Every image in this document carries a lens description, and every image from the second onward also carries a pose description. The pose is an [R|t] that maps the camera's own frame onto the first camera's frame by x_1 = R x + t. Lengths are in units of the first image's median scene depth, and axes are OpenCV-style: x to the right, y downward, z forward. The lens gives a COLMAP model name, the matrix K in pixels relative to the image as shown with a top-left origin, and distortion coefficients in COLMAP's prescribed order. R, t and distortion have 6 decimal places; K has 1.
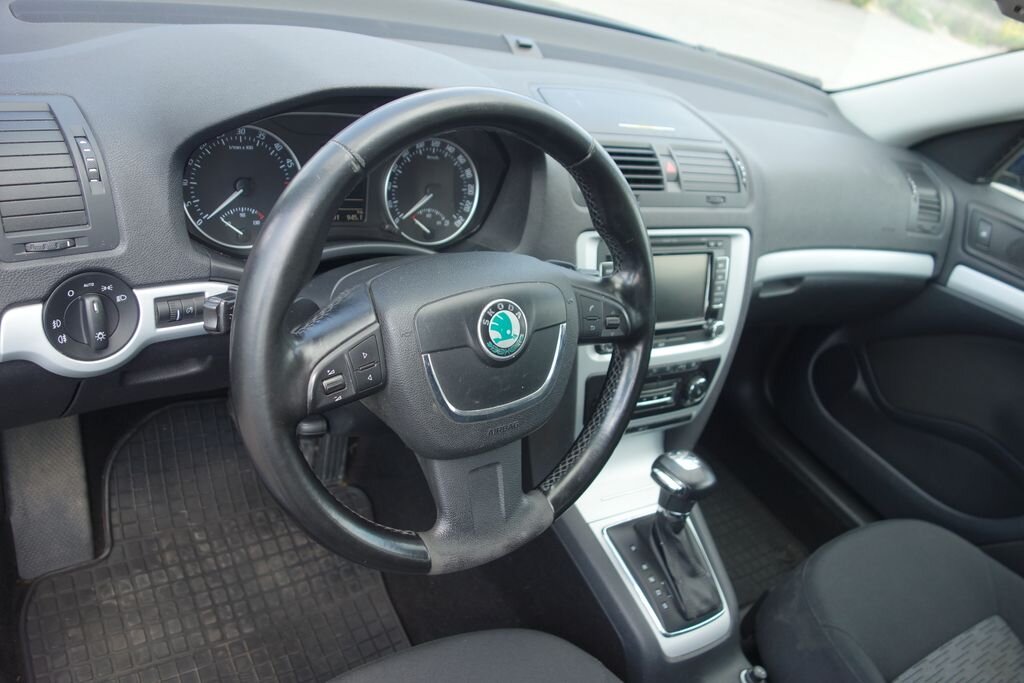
lens RADIAL K [[804.4, 0, 512.8], [0, 804.4, 341.0], [0, 0, 1]] dist [0.011412, -0.007143]
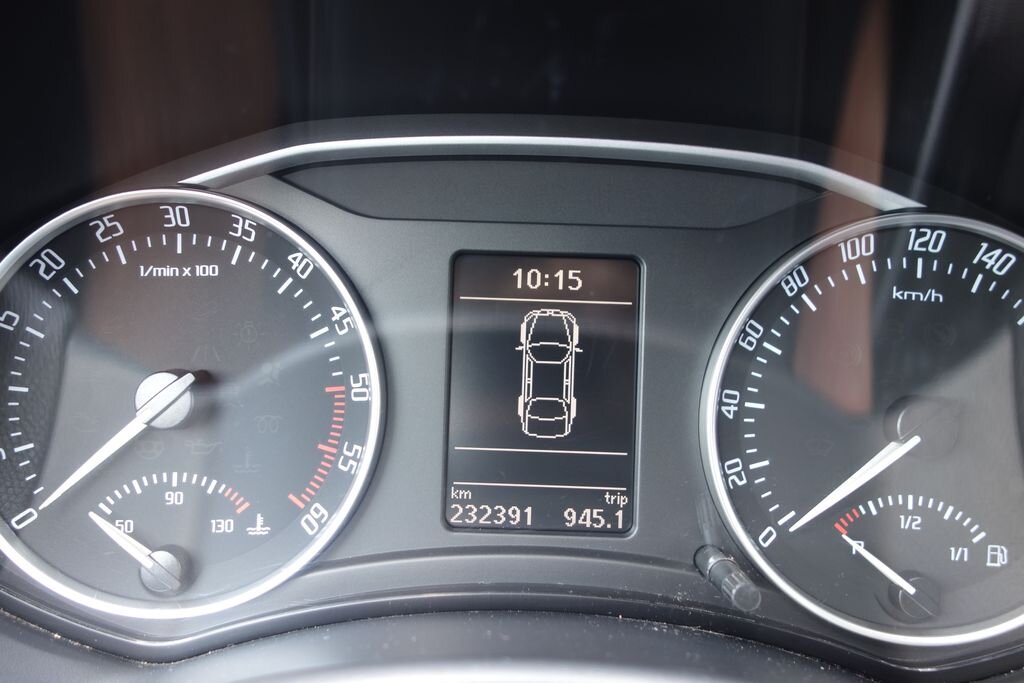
lens RADIAL K [[804.4, 0, 514.8], [0, 804.4, 335.4], [0, 0, 1]] dist [0.011412, -0.007143]
pose [[0.814152, -0.078618, -0.575304, -0.049862], [-0.119154, 0.947086, -0.298046, -0.108538], [0.568294, 0.311204, 0.761704, 0.644450]]
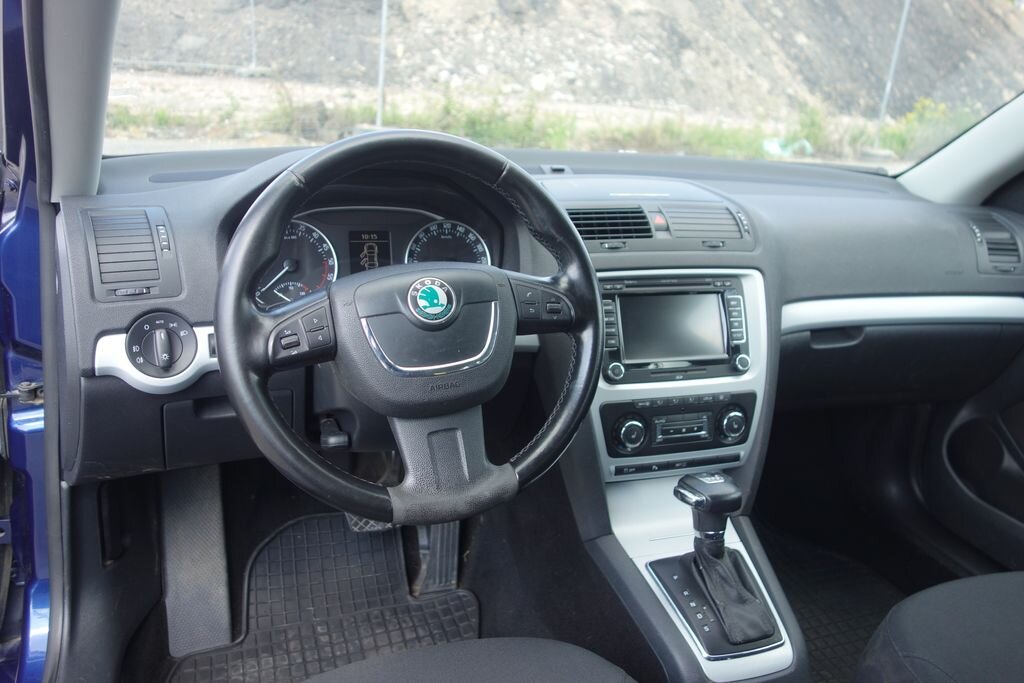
lens RADIAL K [[804.4, 0, 514.6], [0, 804.4, 342.8], [0, 0, 1]] dist [0.011412, -0.007143]
pose [[0.951575, -0.148382, -0.269237, 0.271245], [0.062626, 0.951003, -0.302774, 0.269899], [0.300971, 0.271250, 0.914243, -0.049050]]
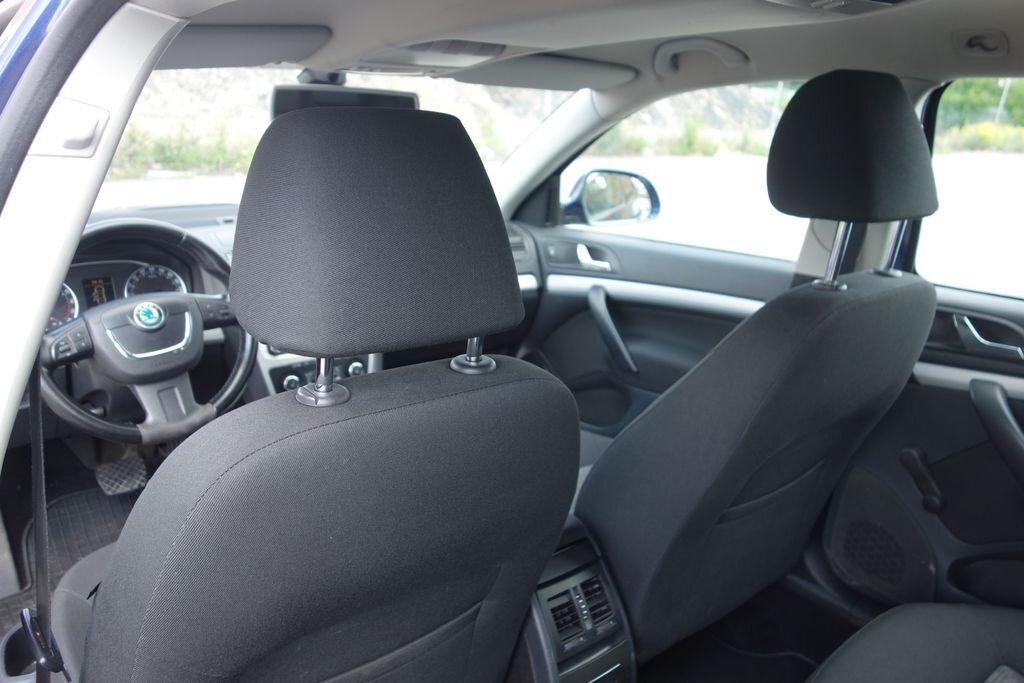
lens RADIAL K [[804.4, 0, 512.7], [0, 804.4, 342.6], [0, 0, 1]] dist [0.011412, -0.007143]
pose [[0.959180, -0.278982, 0.046280, 0.511531], [0.281434, 0.925659, -0.252884, 0.556391], [0.027710, 0.255586, 0.966389, -0.676240]]
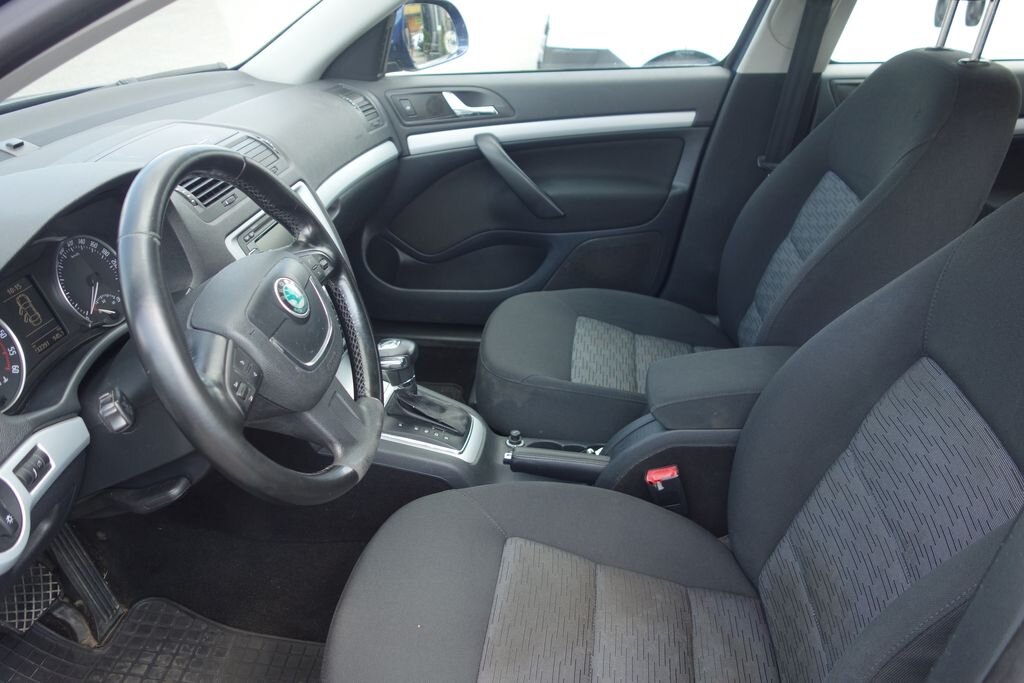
lens RADIAL K [[804.4, 0, 514.2], [0, 804.4, 342.2], [0, 0, 1]] dist [0.011412, -0.007143]
pose [[0.604995, -0.599770, 0.523696, -0.337366], [0.586526, 0.780511, 0.216310, -0.018479], [-0.538487, 0.176295, 0.823986, -0.186819]]
